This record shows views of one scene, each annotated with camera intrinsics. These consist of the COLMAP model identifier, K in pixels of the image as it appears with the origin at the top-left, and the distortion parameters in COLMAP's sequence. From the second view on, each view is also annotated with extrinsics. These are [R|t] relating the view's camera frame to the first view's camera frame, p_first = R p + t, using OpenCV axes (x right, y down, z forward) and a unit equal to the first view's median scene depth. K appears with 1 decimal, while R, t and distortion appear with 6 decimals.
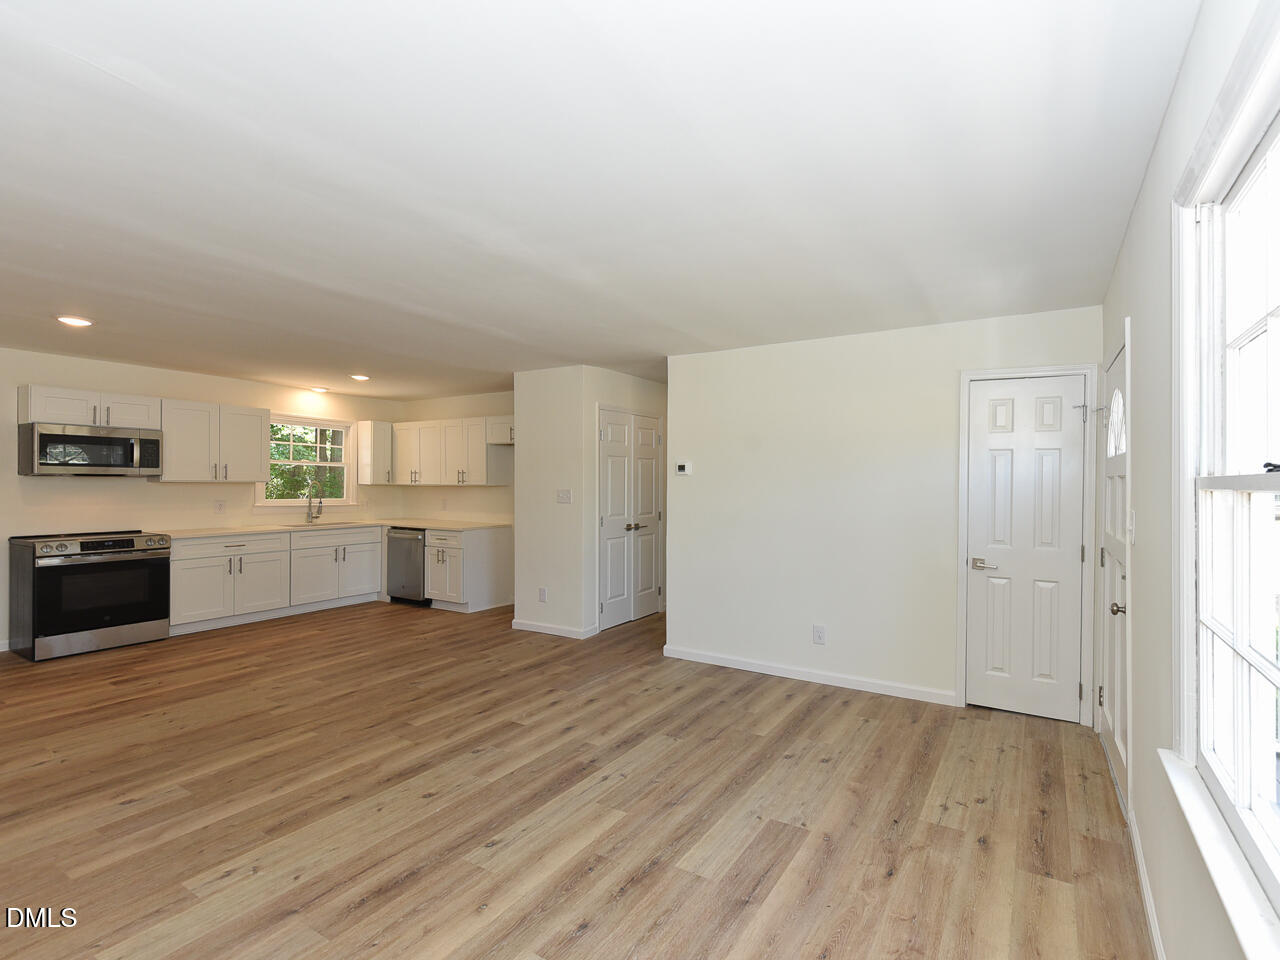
lens RADIAL K [[436.0, 0, 624.6], [0, 436.0, 488.4], [0, 0, 1]] dist [-0.000108, -0.000316]
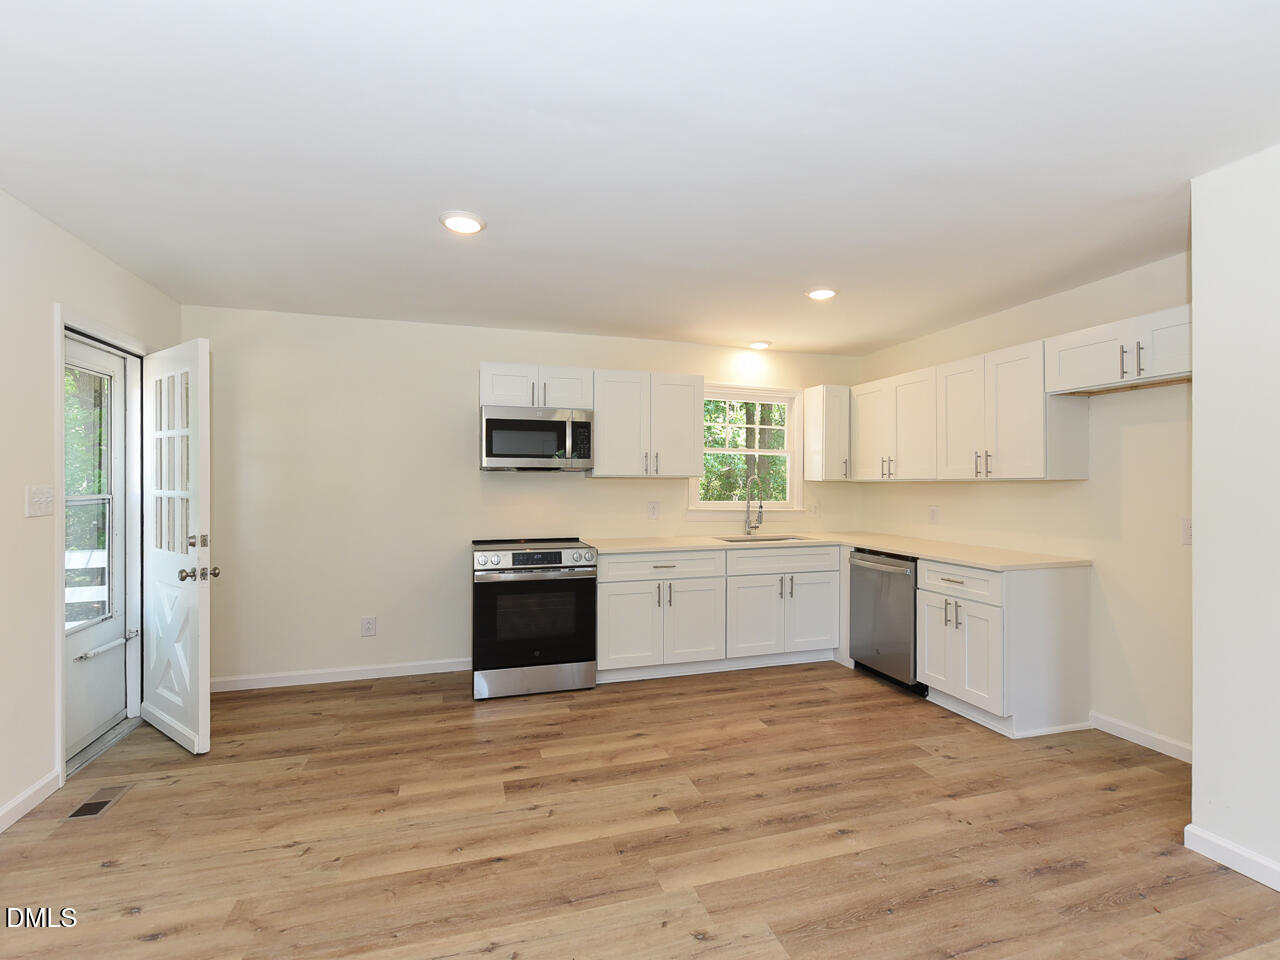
lens RADIAL K [[560.0, 0, 694.5], [0, 560.0, 486.1], [0, 0, 1]] dist [-0.003167, -0.000338]
pose [[0.758586, -0.002009, -0.651570, -0.264139], [-0.001055, 0.999990, -0.004312, 0.004896], [0.651573, 0.003959, 0.758576, 0.342447]]
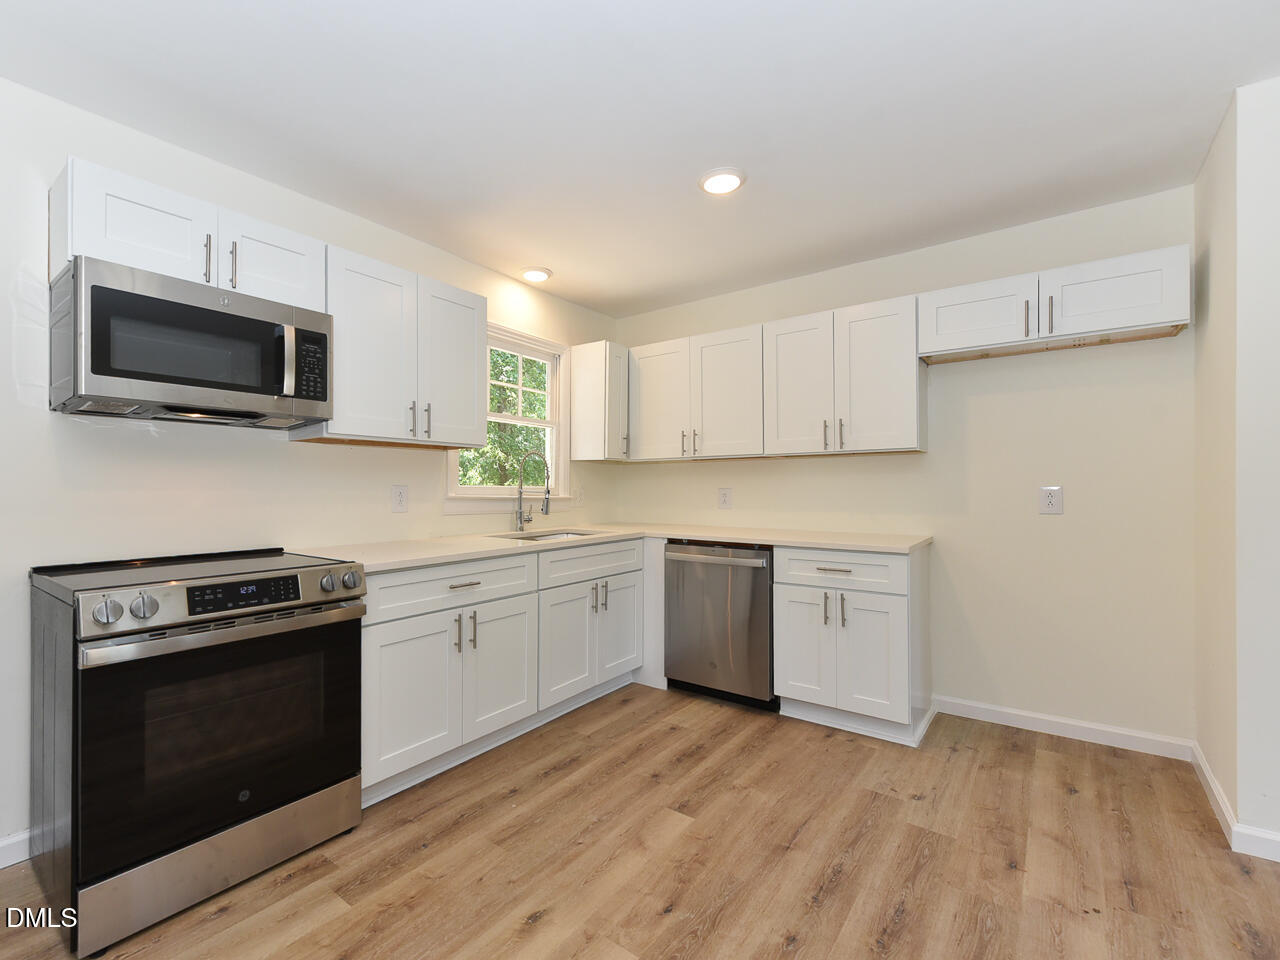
lens RADIAL K [[582.7, 0, 640.0], [0, 582.7, 480.0], [0, 0, 1]] dist [0.001384, -0.000381]
pose [[0.981353, -0.009733, -0.191968, -0.612349], [0.008529, 0.999938, -0.007095, 0.032939], [0.192025, 0.005325, 0.981376, 0.466157]]
